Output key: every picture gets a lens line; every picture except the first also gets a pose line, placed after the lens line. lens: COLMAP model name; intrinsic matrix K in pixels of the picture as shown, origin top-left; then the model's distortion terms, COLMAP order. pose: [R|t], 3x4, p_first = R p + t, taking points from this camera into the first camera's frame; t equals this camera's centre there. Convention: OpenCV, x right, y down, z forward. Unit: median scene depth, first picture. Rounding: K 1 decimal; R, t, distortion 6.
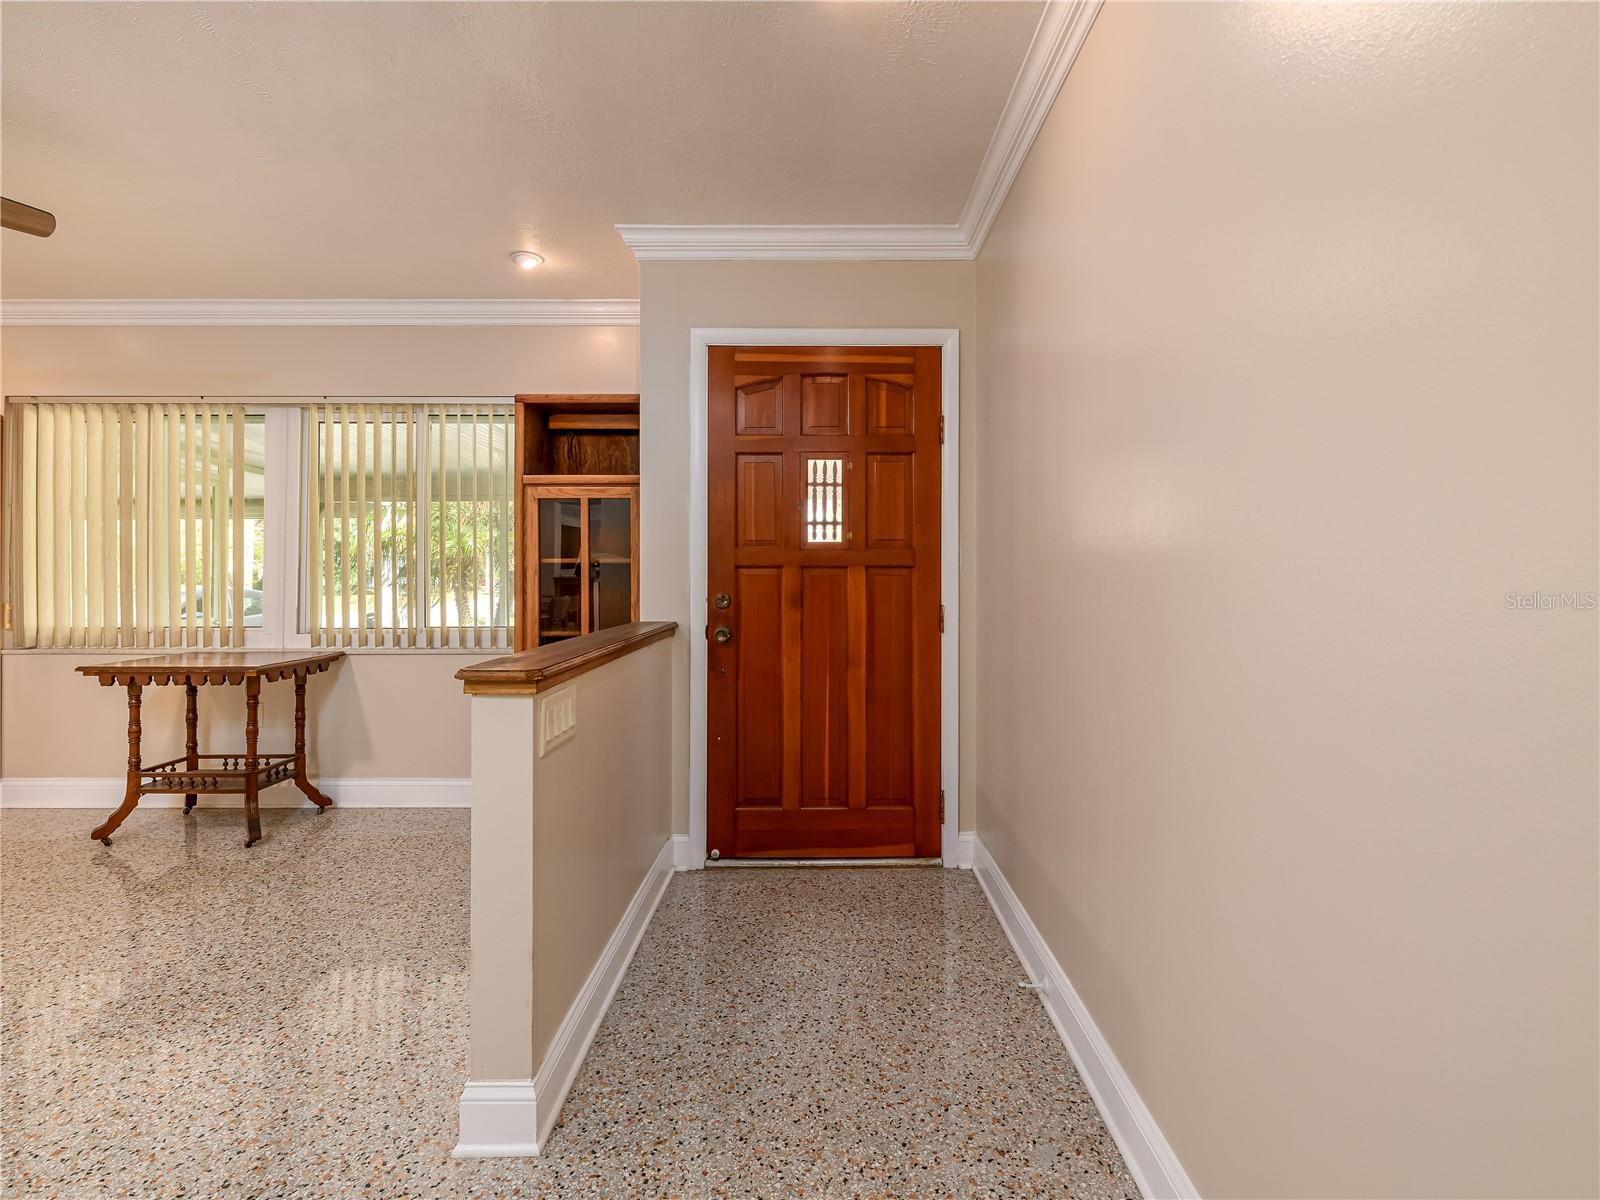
lens RADIAL K [[731.6, 0, 836.0], [0, 731.6, 562.5], [0, 0, 1]] dist [0.004940, -0.003539]
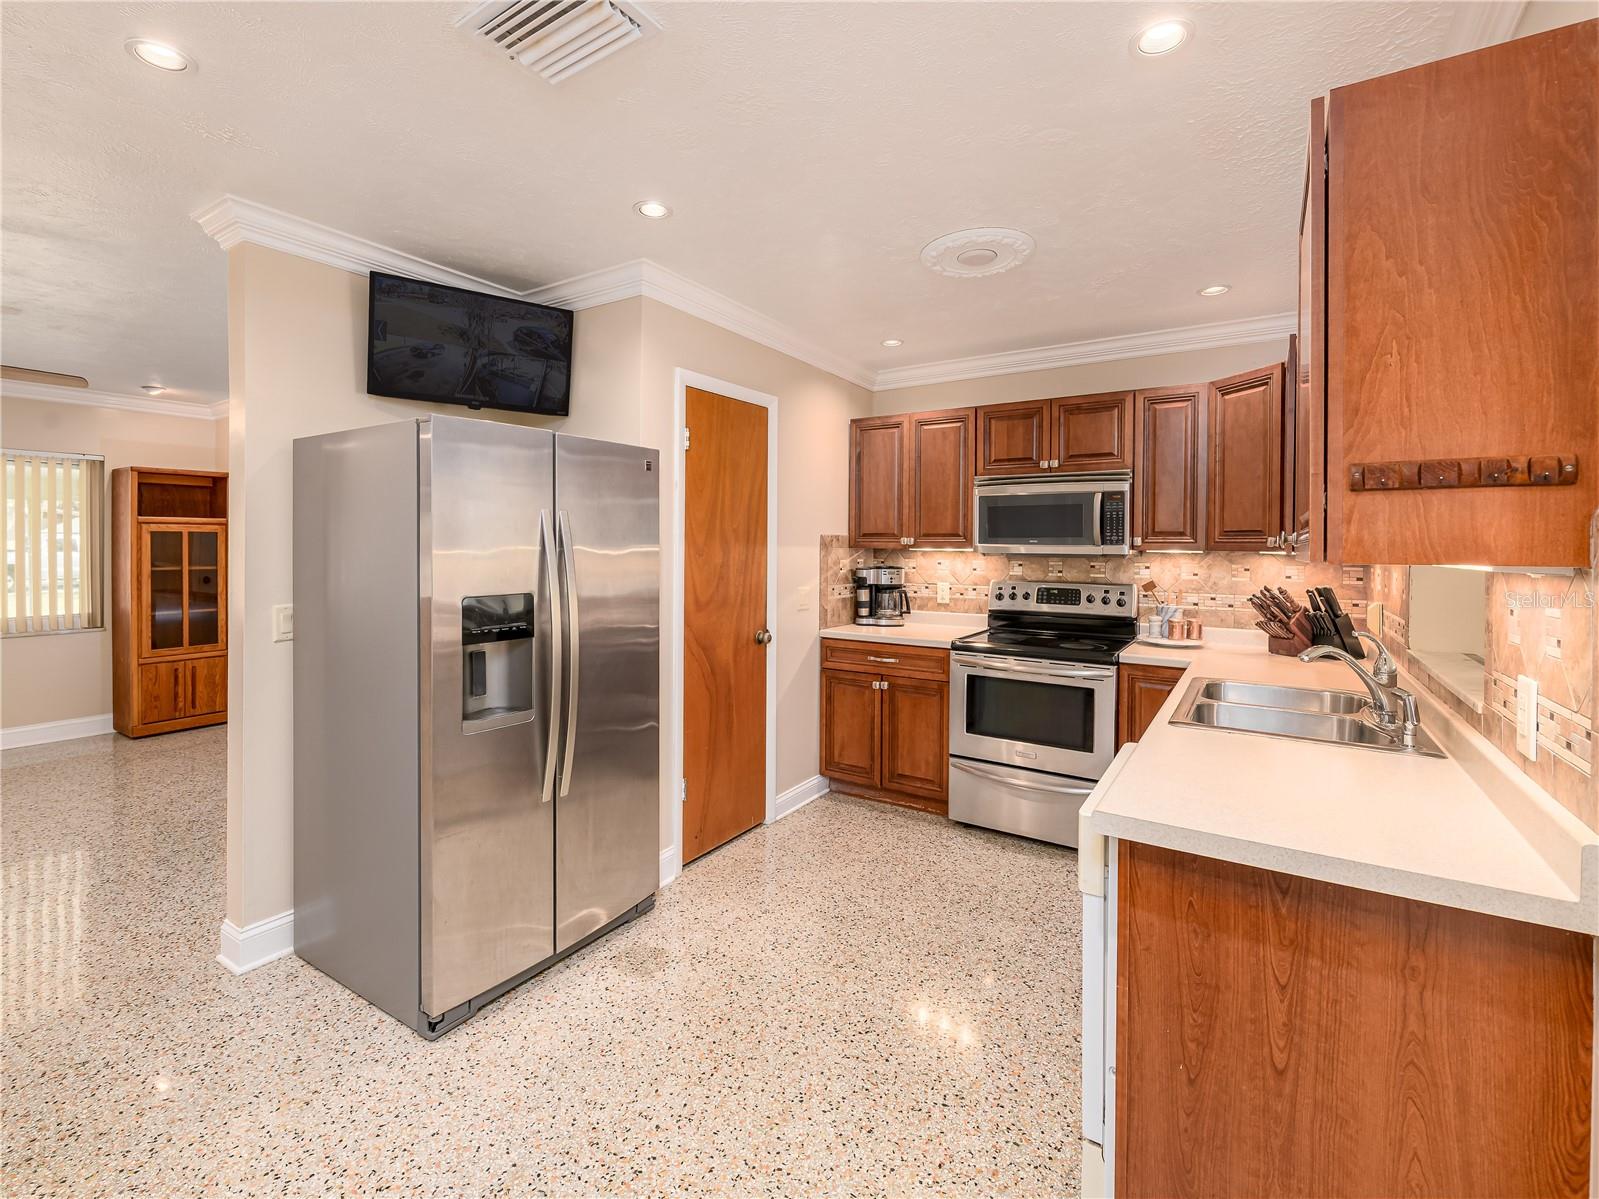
lens RADIAL K [[731.2, 0, 799.8], [0, 731.2, 551.9], [0, 0, 1]] dist [0.004940, -0.003539]
pose [[0.547820, 0.002172, 0.836593, -1.067824], [-0.015284, 0.999856, 0.007413, -0.082100], [-0.836457, -0.016848, 0.547774, -1.207443]]
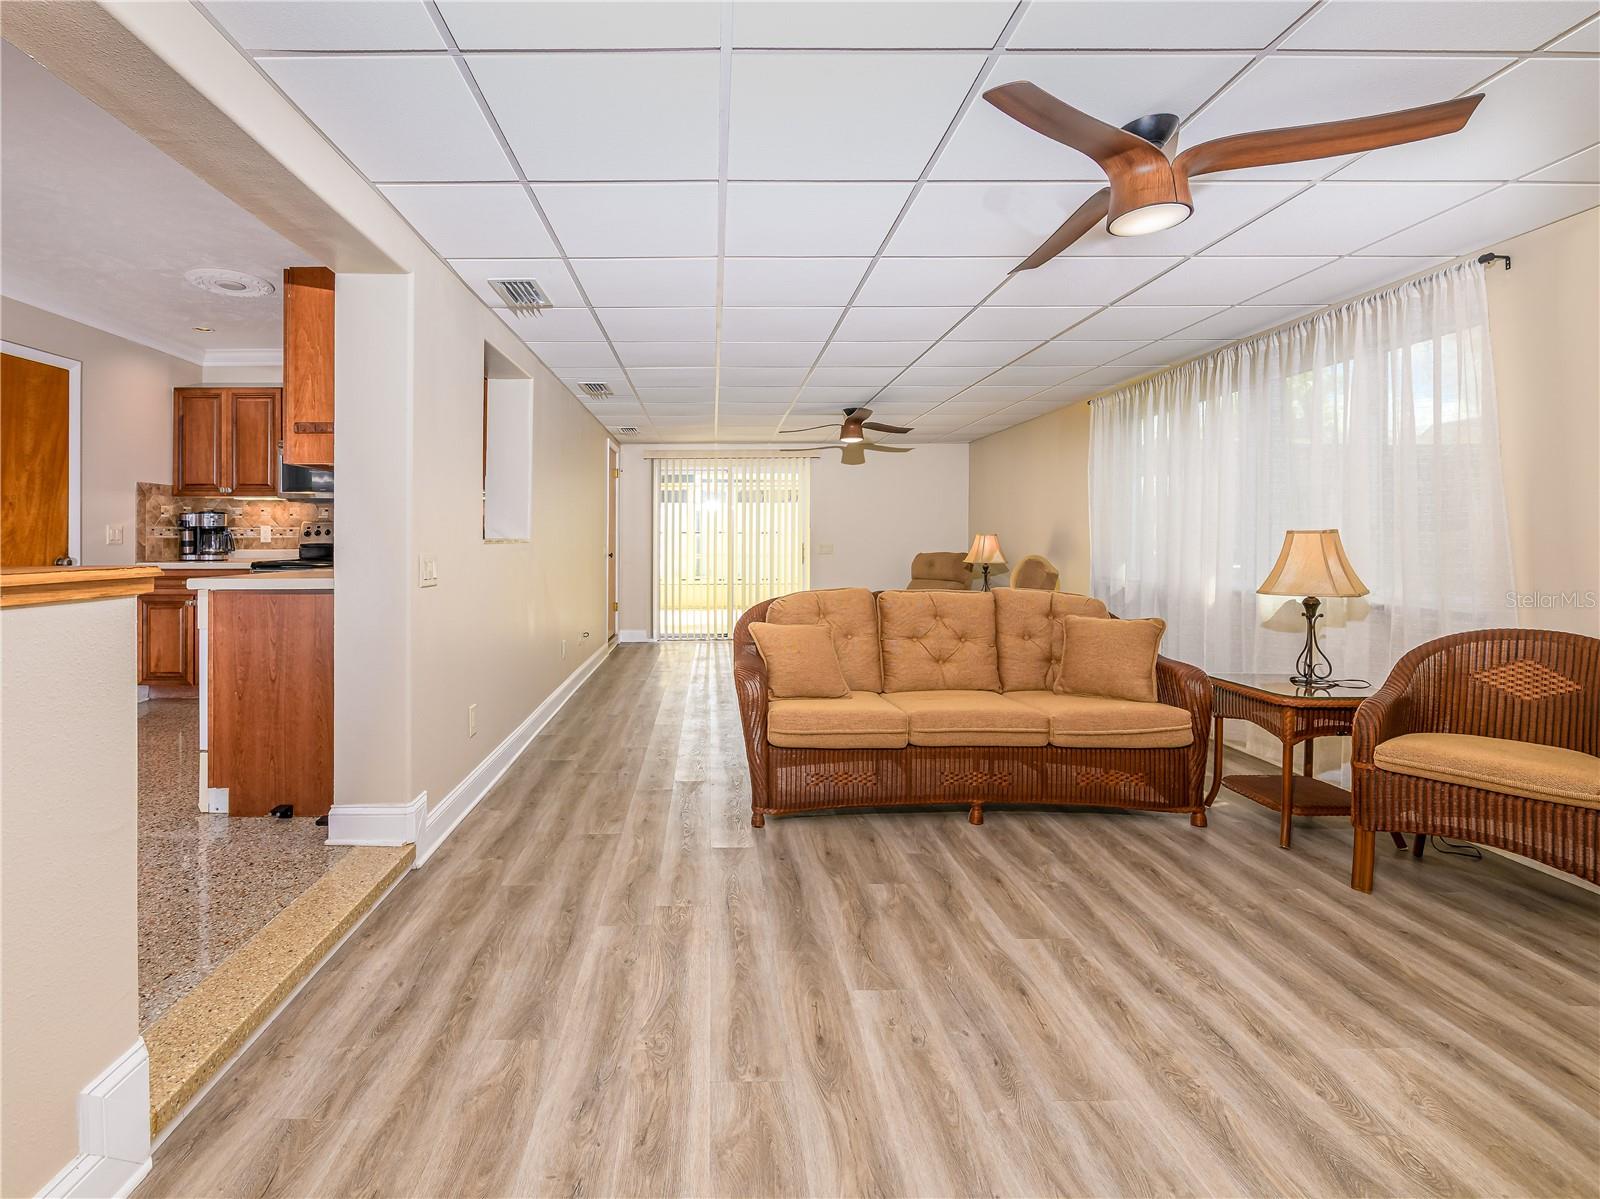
lens RADIAL K [[731.6, 0, 715.3], [0, 731.6, 543.0], [0, 0, 1]] dist [0.004940, -0.003539]
pose [[0.003985, 0.002060, 0.999990, -1.531711], [-0.007097, 0.999973, -0.002032, 0.024152], [-0.999967, -0.007089, 0.003999, -1.789562]]
